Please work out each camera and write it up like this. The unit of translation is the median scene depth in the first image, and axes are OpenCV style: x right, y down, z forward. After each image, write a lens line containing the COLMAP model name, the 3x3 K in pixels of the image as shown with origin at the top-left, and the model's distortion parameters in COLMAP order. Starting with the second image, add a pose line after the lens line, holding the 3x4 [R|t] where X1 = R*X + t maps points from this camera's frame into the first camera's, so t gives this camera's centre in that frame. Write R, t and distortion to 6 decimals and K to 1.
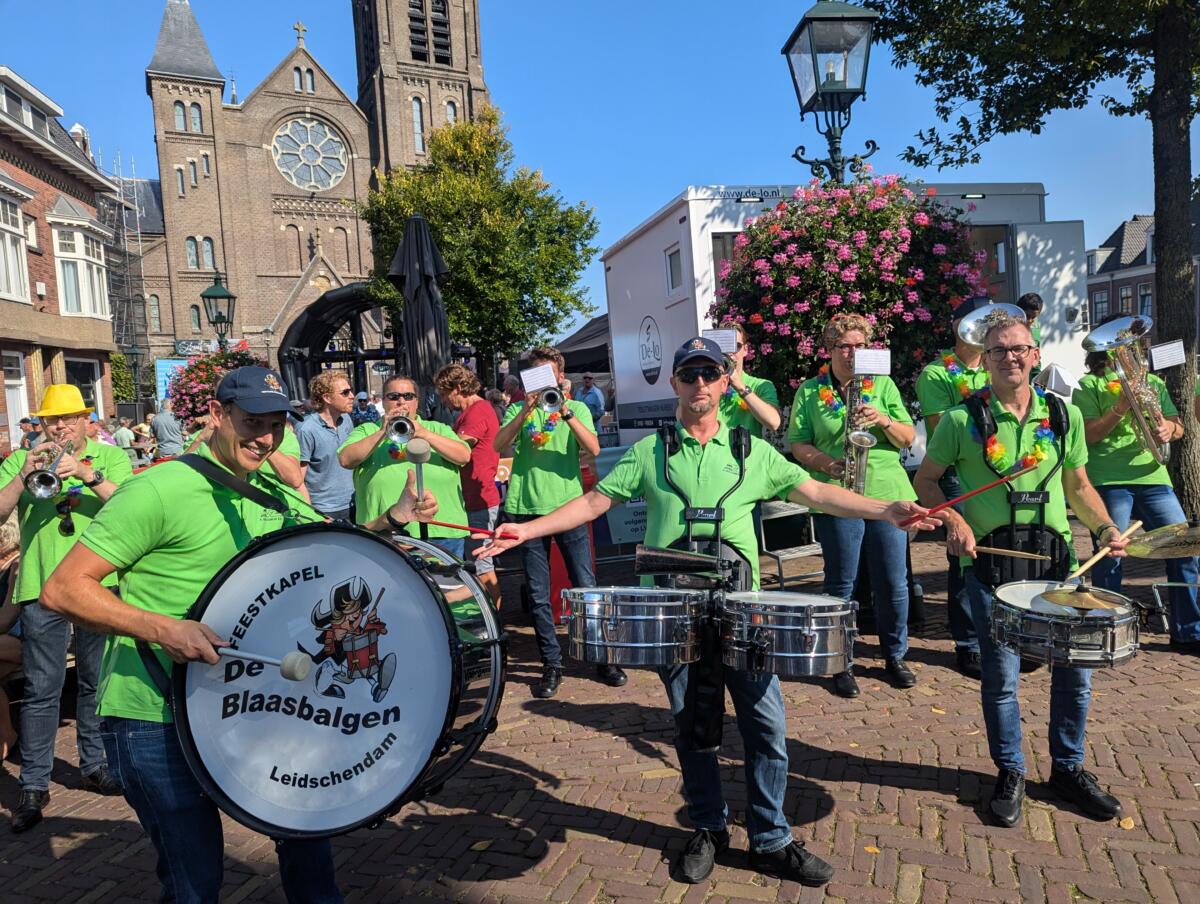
lens RADIAL K [[840.1, 0, 615.4], [0, 840.1, 436.2], [0, 0, 1]] dist [0.076428, -0.053263]
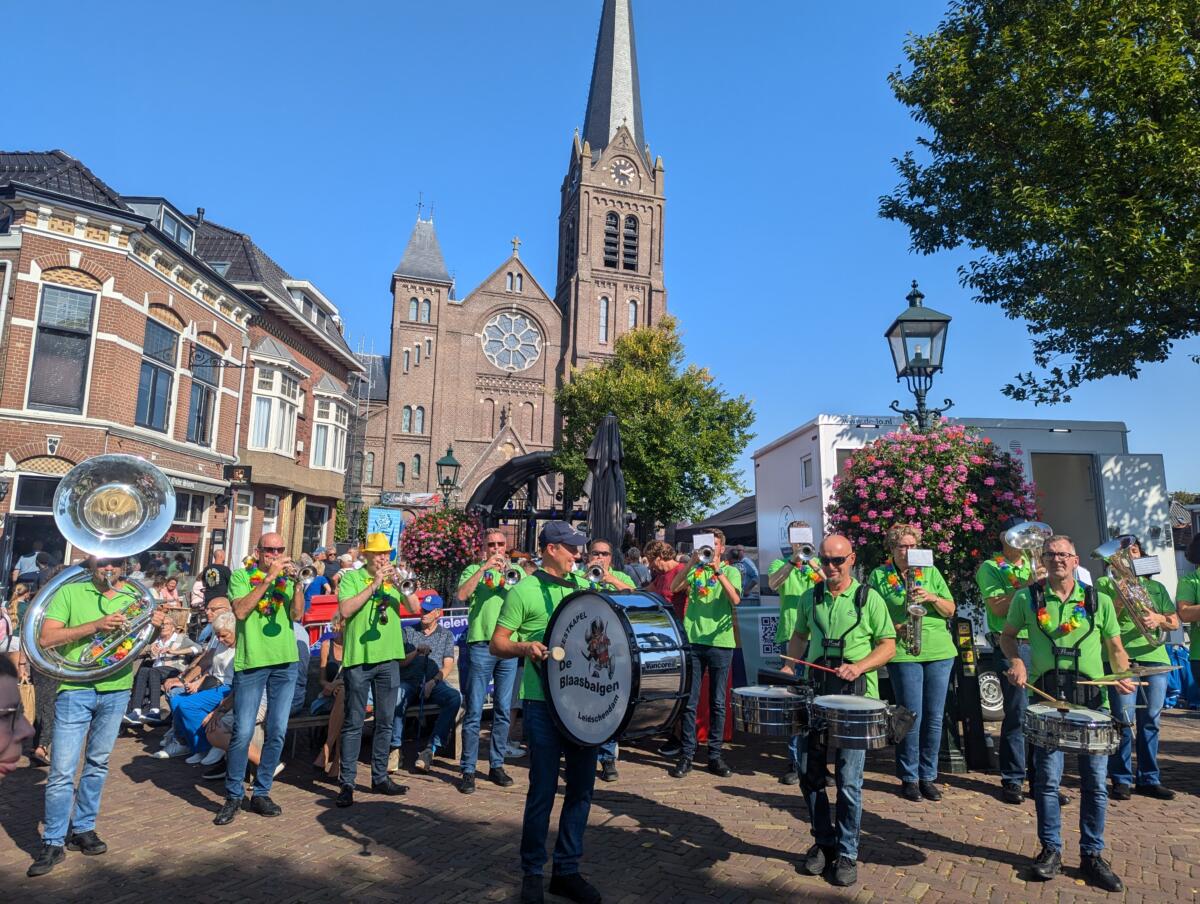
lens RADIAL K [[840.1, 0, 617.8], [0, 840.1, 442.2], [0, 0, 1]] dist [0.076428, -0.053263]
pose [[0.981868, 0.054818, -0.181466, 0.004671], [-0.088697, 0.978876, -0.184212, 0.008182], [0.167535, 0.196968, 0.965990, -0.112601]]
